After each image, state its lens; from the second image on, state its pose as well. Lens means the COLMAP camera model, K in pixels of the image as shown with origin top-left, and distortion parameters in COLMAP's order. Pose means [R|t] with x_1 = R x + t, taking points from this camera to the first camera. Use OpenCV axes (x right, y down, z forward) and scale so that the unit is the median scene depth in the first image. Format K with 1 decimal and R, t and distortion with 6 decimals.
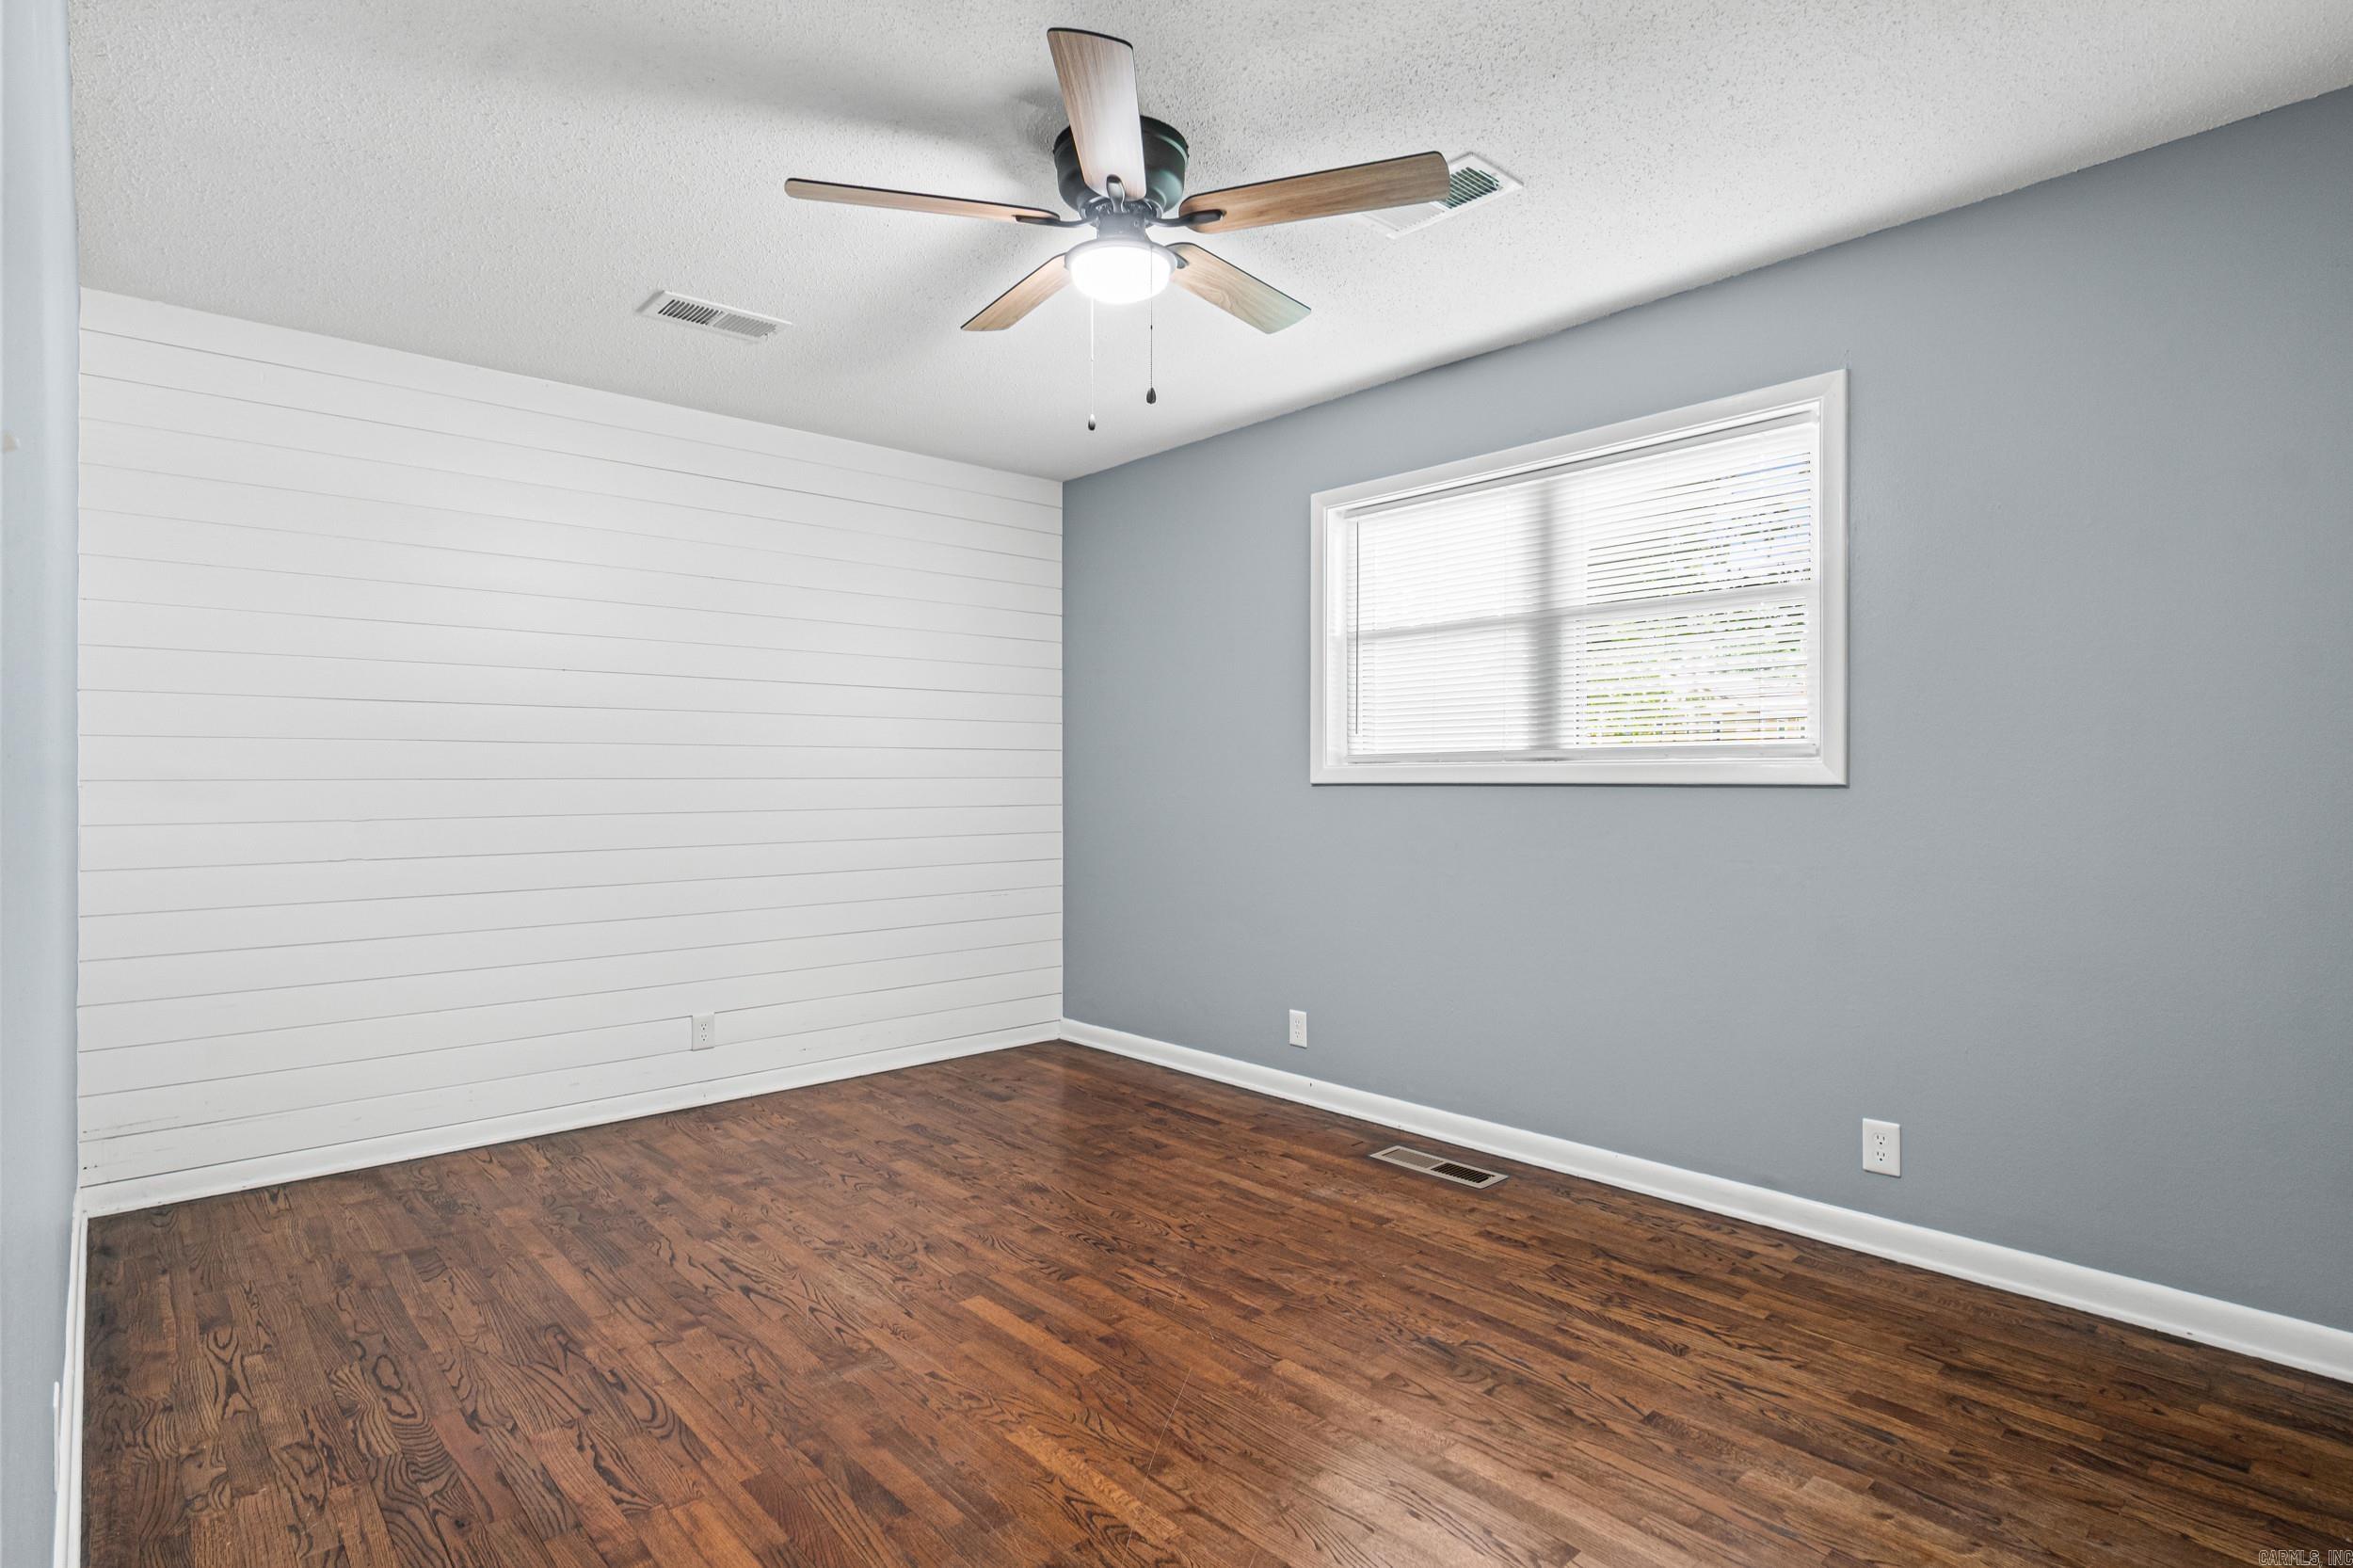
lens RADIAL K [[1210.0, 0, 1177.9], [0, 1210.0, 765.9], [0, 0, 1]] dist [-0.000995, -0.001132]
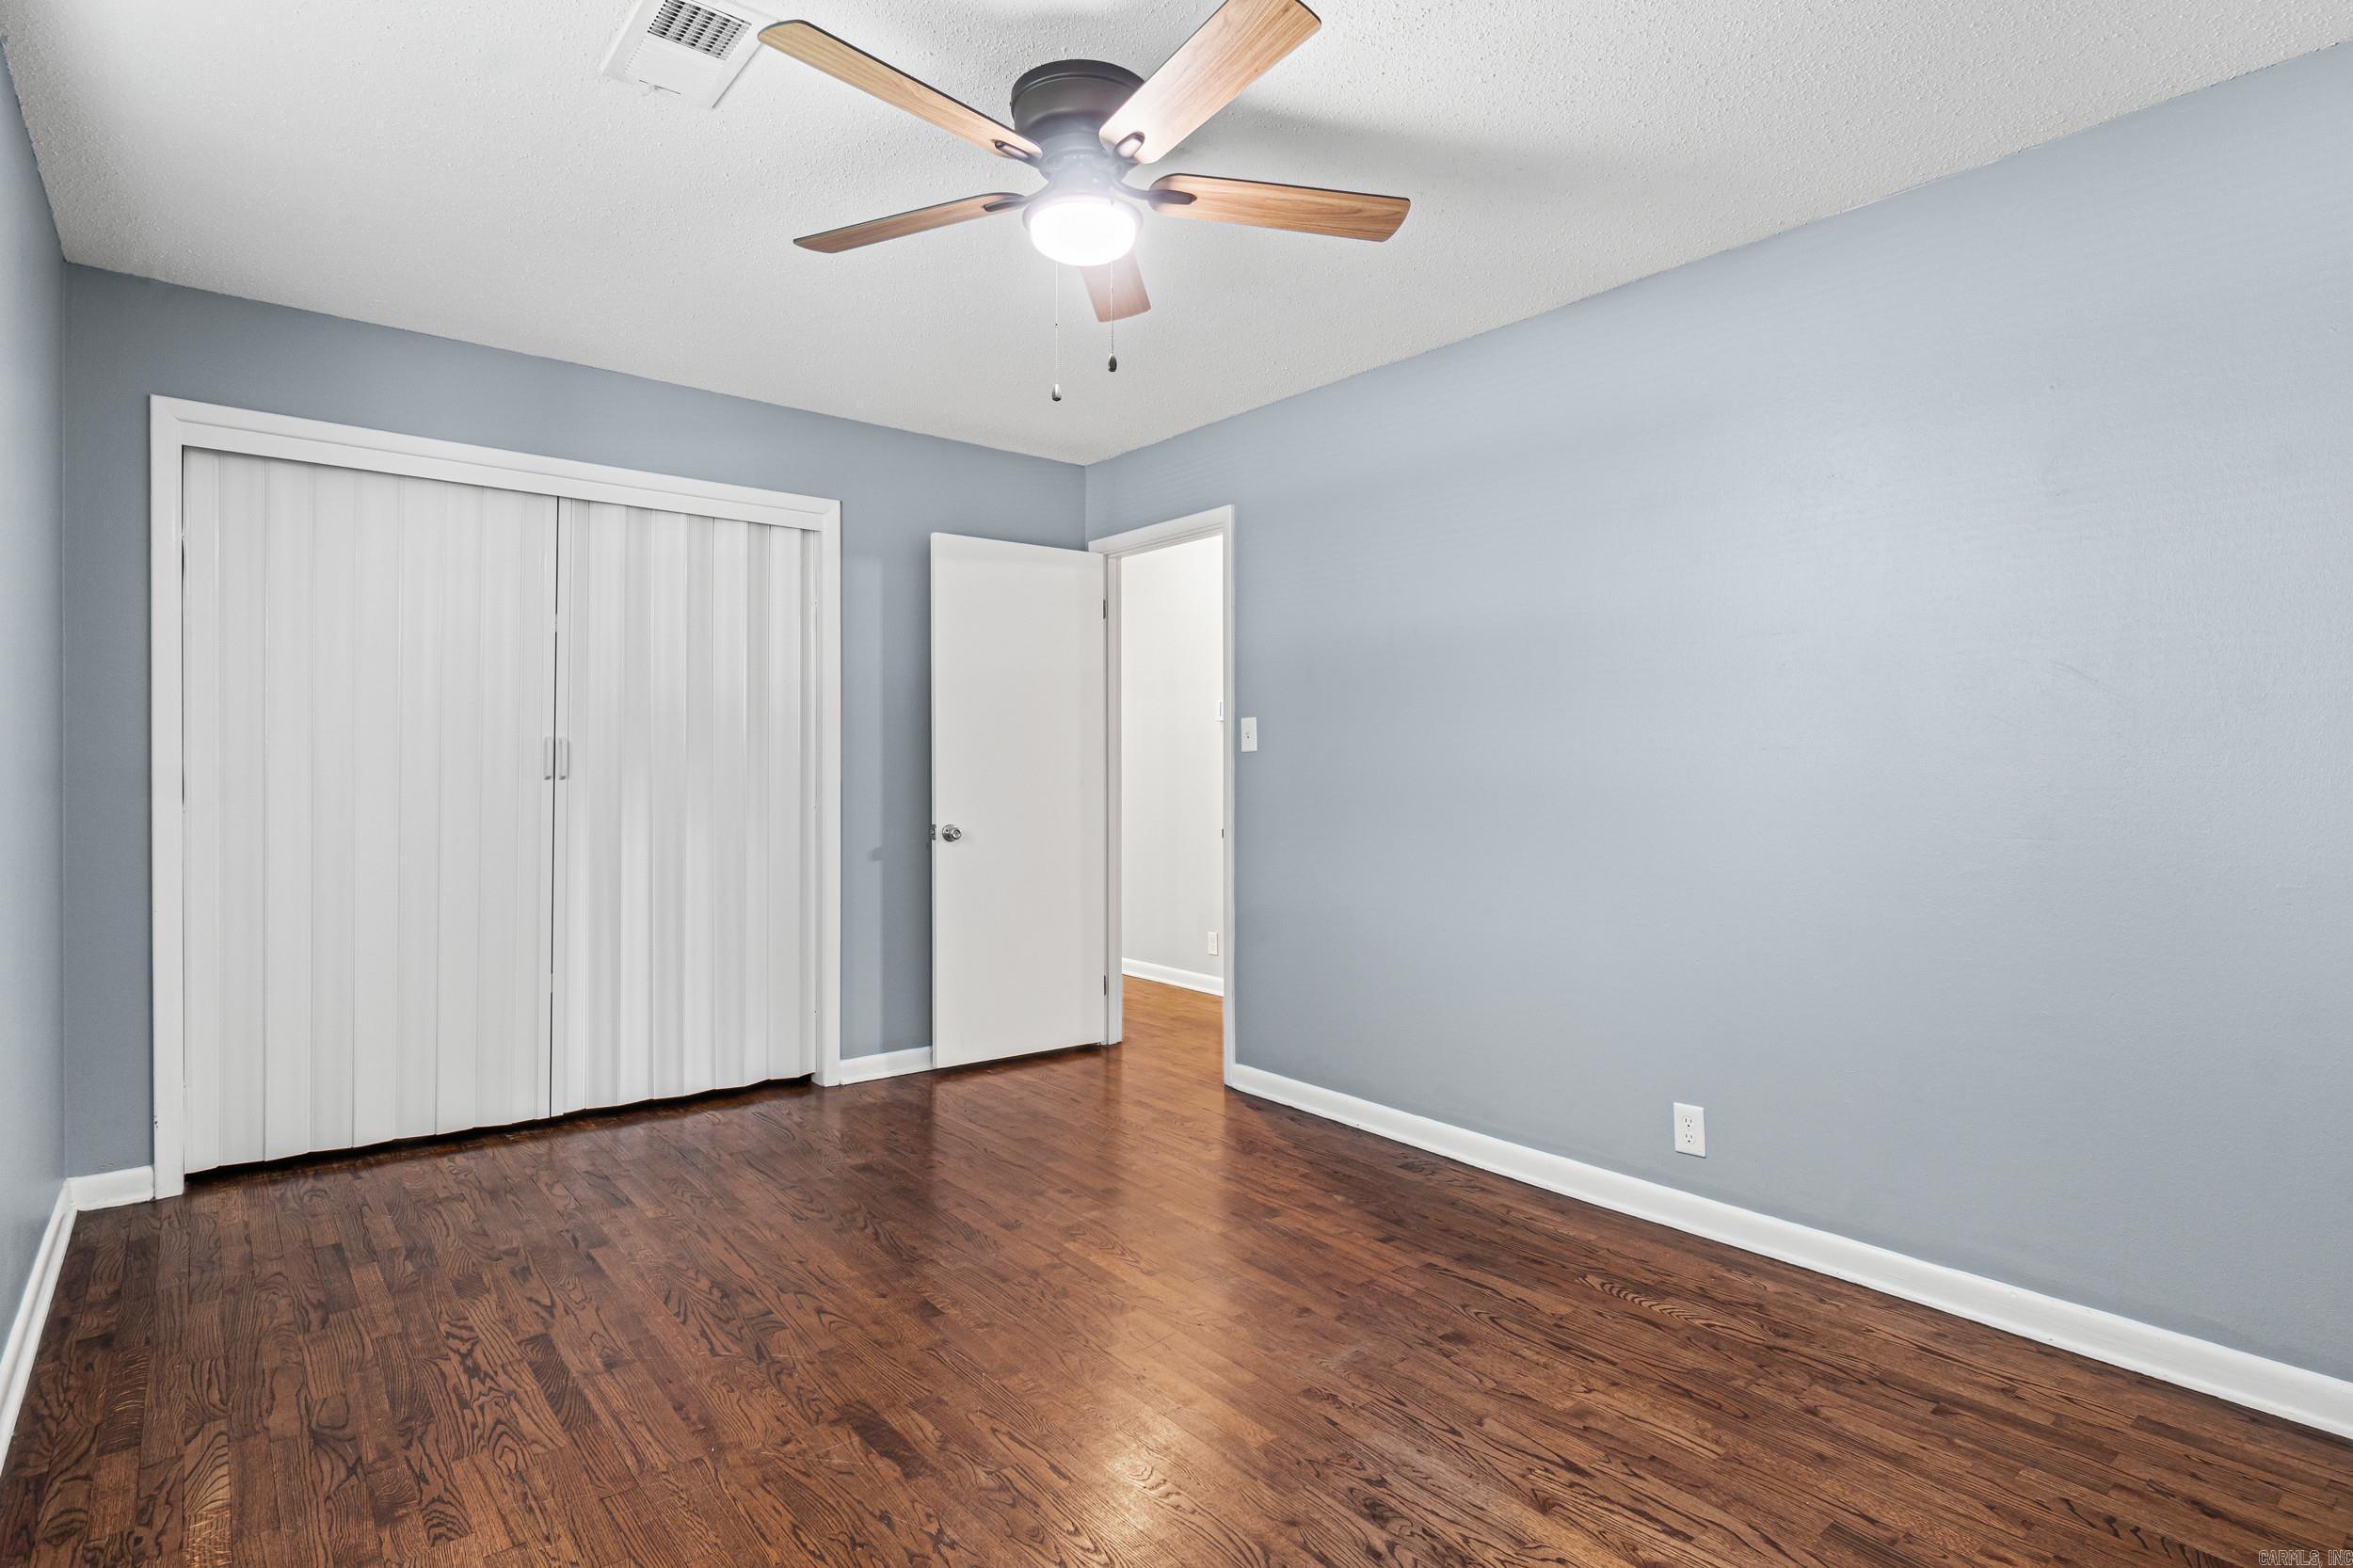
lens RADIAL K [[1210.0, 0, 1175.0], [0, 1210.0, 774.7], [0, 0, 1]] dist [-0.000995, -0.001132]
pose [[-0.998596, 0.000839, 0.052972, -0.158333], [0.001005, 0.999995, 0.003111, 0.008586], [-0.052969, 0.003159, -0.998591, 1.811670]]
